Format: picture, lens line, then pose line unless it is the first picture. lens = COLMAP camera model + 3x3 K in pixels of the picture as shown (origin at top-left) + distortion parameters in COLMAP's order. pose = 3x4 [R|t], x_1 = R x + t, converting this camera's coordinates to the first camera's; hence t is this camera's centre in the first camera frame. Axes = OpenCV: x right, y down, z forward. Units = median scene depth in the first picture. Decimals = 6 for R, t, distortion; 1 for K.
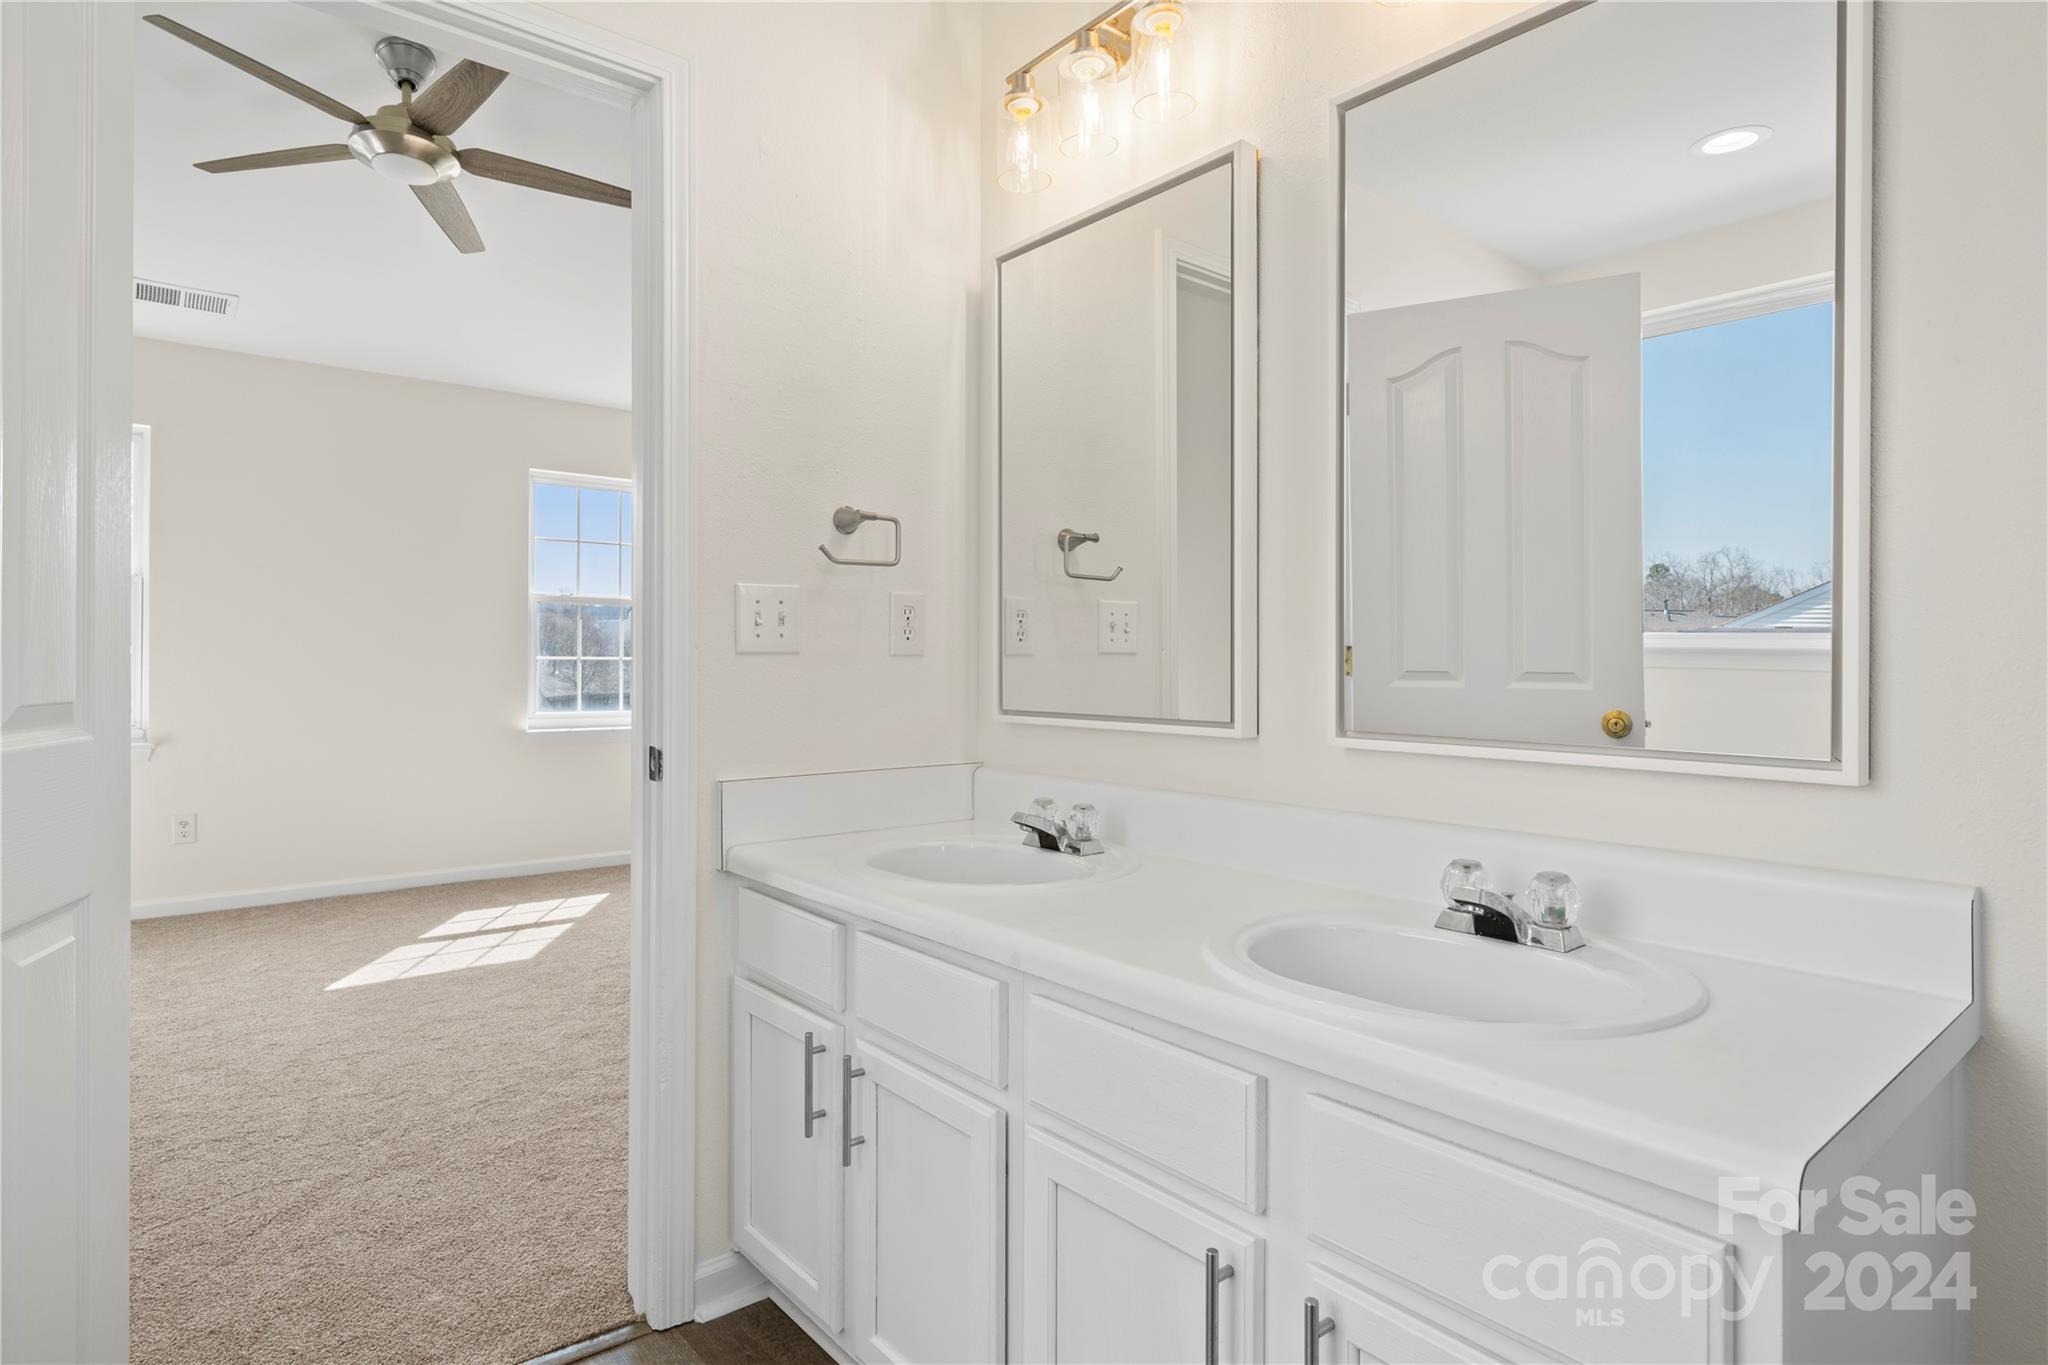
lens RADIAL K [[1077.2, 0, 1020.9], [0, 1077.2, 663.2], [0, 0, 1]] dist [-0.004678, -0.000852]
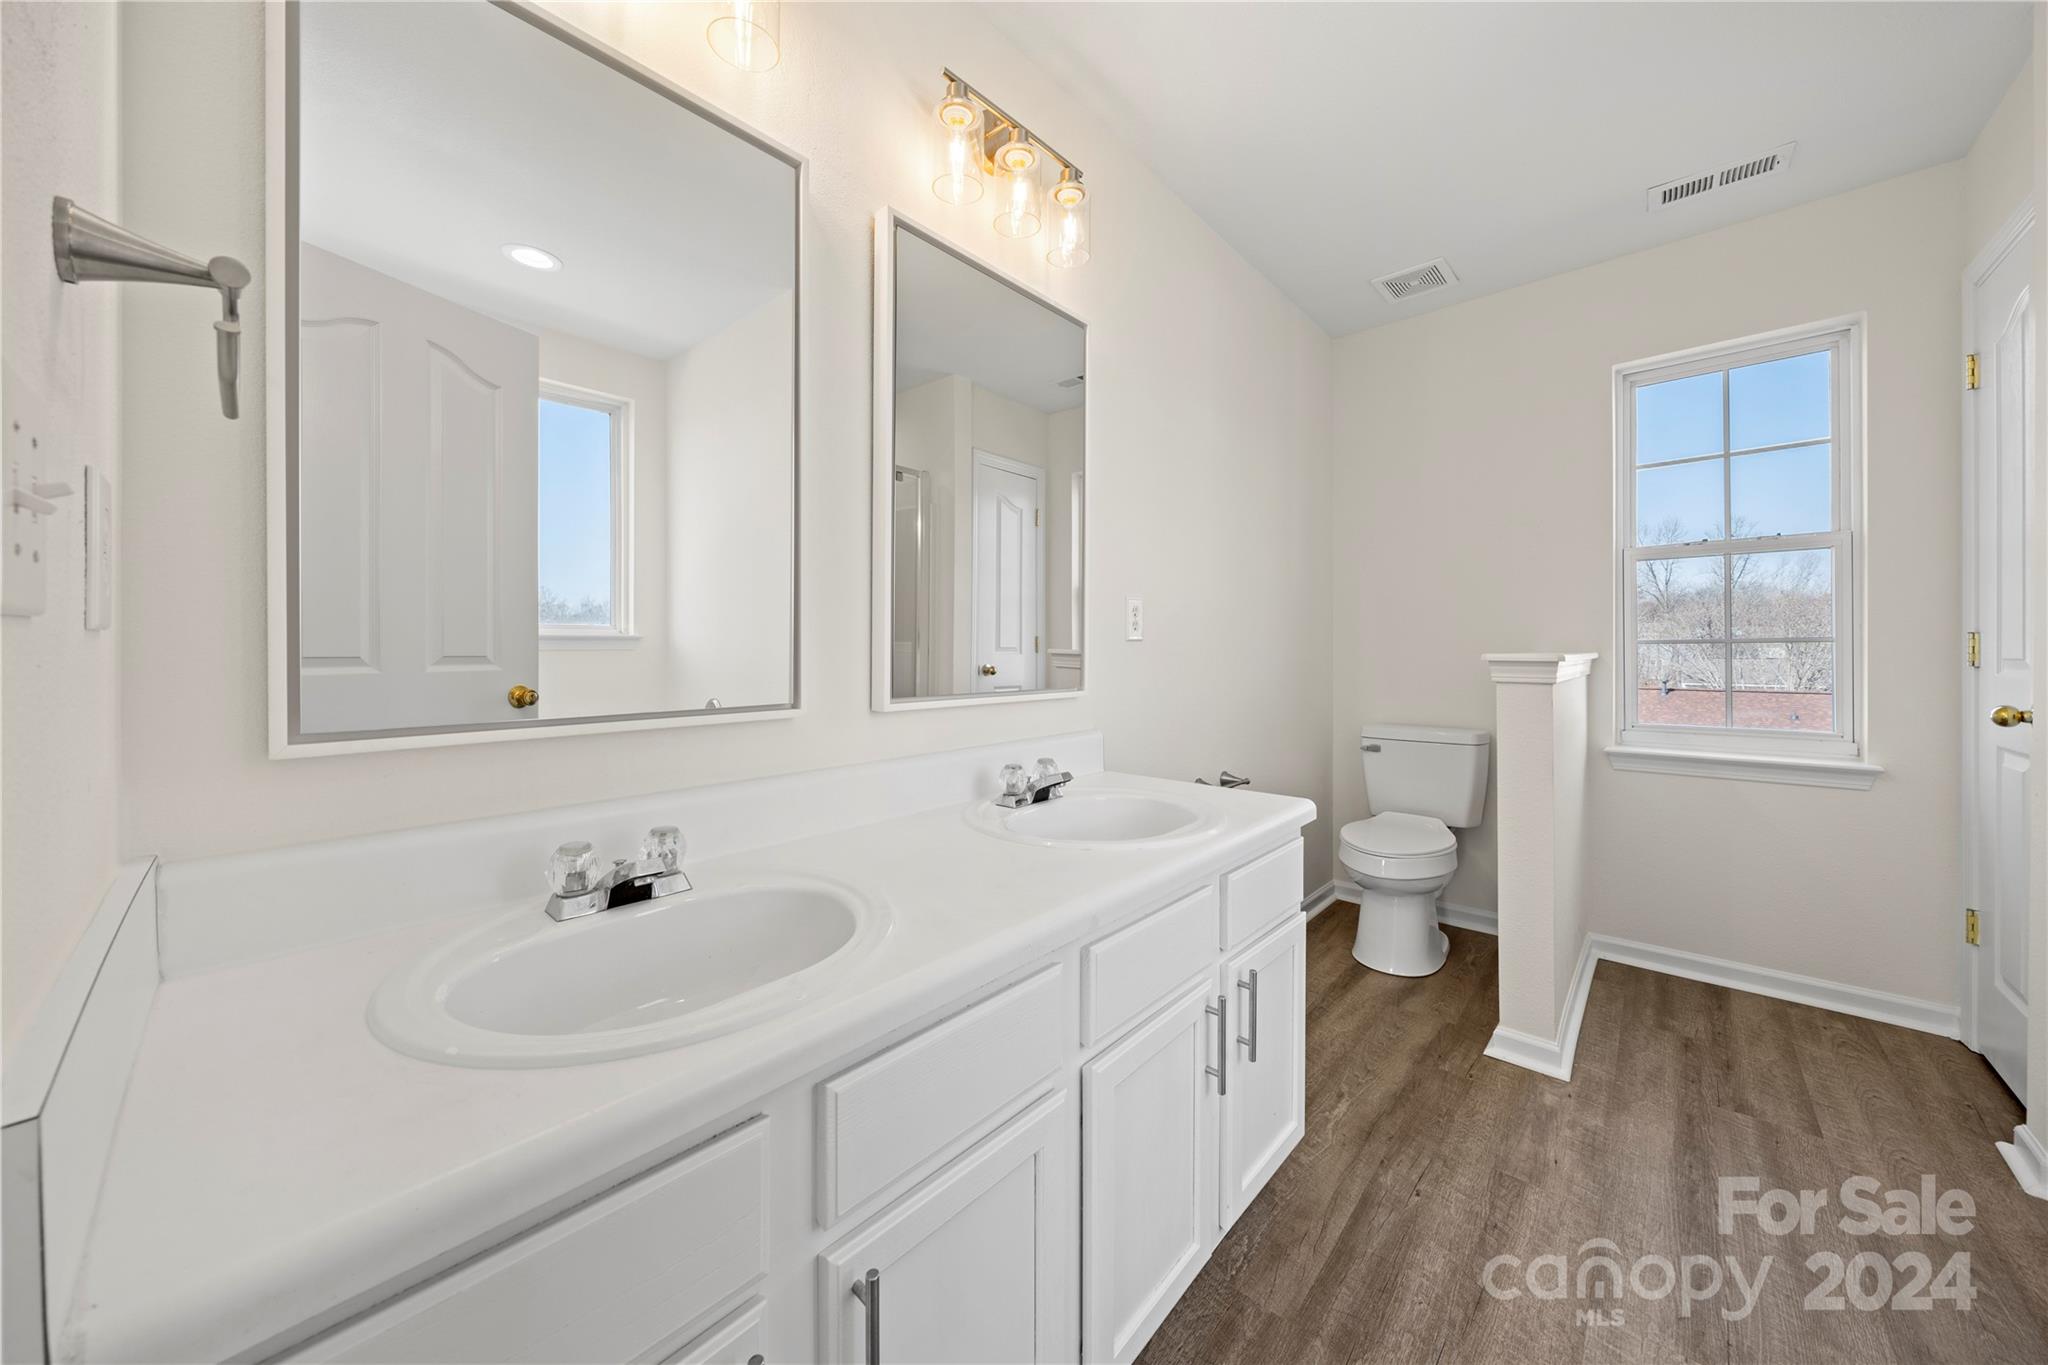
lens RADIAL K [[703.8, 0, 1022.7], [0, 703.8, 657.9], [0, 0, 1]] dist [-0.003415, 0.000112]
pose [[-0.132553, -0.014145, 0.991075, -0.330030], [-0.000635, 0.999899, 0.014186, -0.000262], [-0.991176, 0.001251, -0.132549, 0.554939]]
